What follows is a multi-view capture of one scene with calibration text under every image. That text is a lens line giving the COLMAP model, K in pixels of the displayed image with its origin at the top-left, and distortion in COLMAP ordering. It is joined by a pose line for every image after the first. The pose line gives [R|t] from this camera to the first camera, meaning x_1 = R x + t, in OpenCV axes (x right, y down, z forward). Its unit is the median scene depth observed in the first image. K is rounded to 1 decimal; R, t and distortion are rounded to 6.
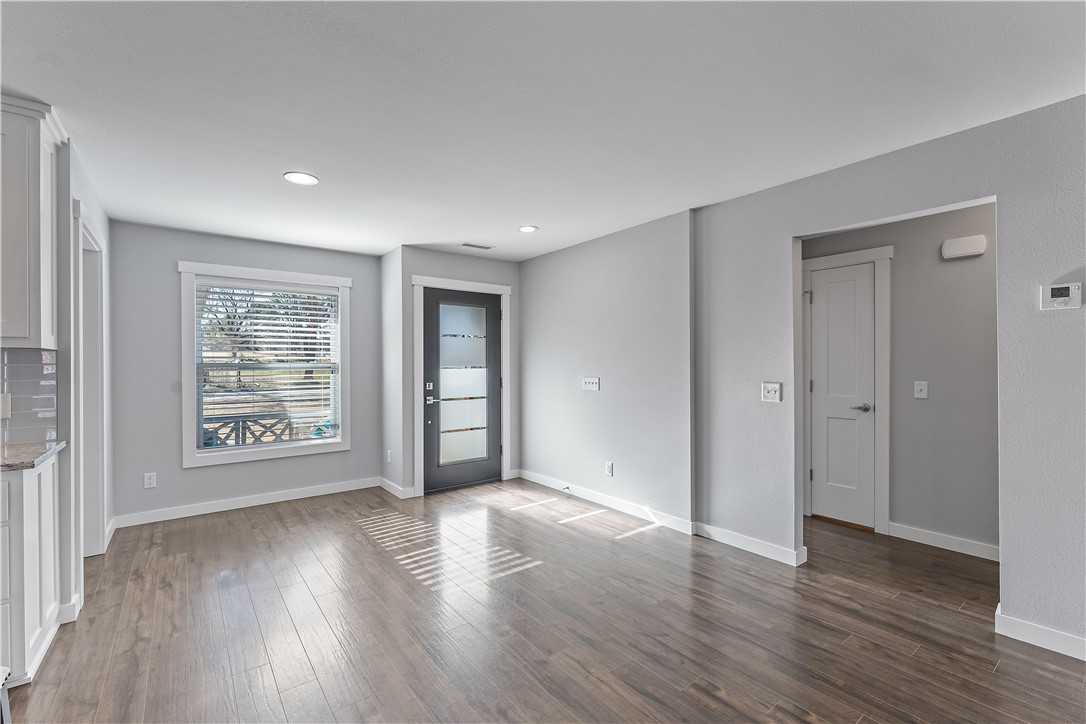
lens RADIAL K [[463.9, 0, 539.4], [0, 463.9, 367.1], [0, 0, 1]] dist [-0.002894, -0.000775]
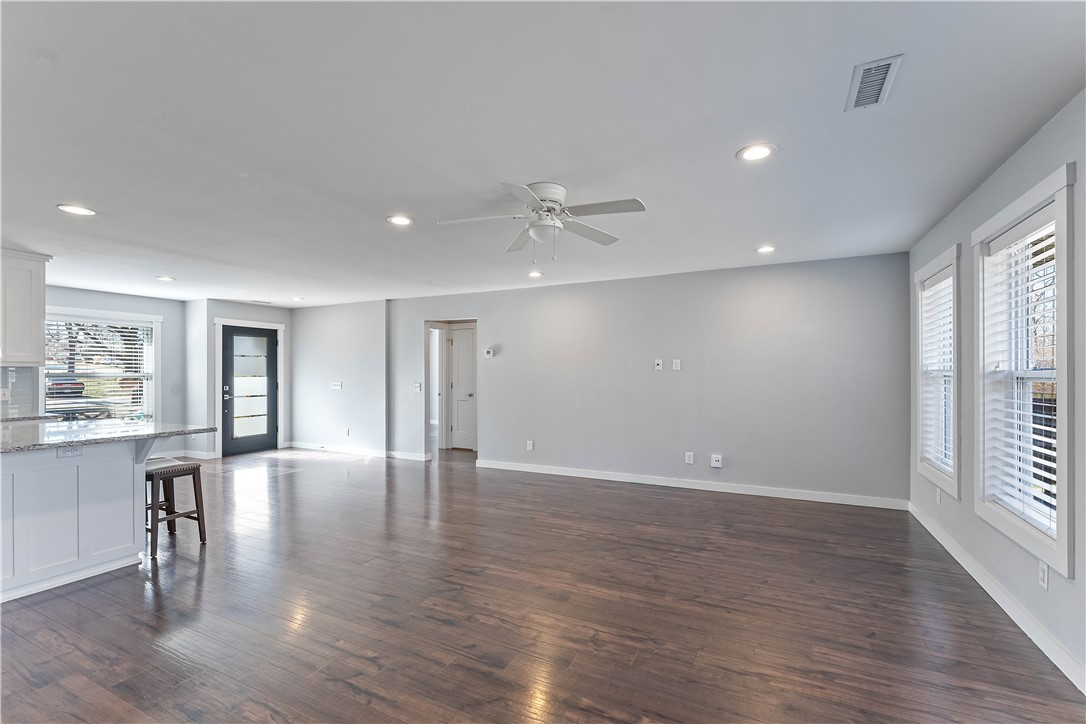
lens RADIAL K [[463.9, 0, 541.3], [0, 463.9, 373.7], [0, 0, 1]] dist [-0.002894, -0.000775]
pose [[0.897990, 0.003341, 0.440003, 0.033313], [-0.000858, 0.999983, -0.005843, 0.000687], [-0.440015, 0.004869, 0.897977, -0.923492]]
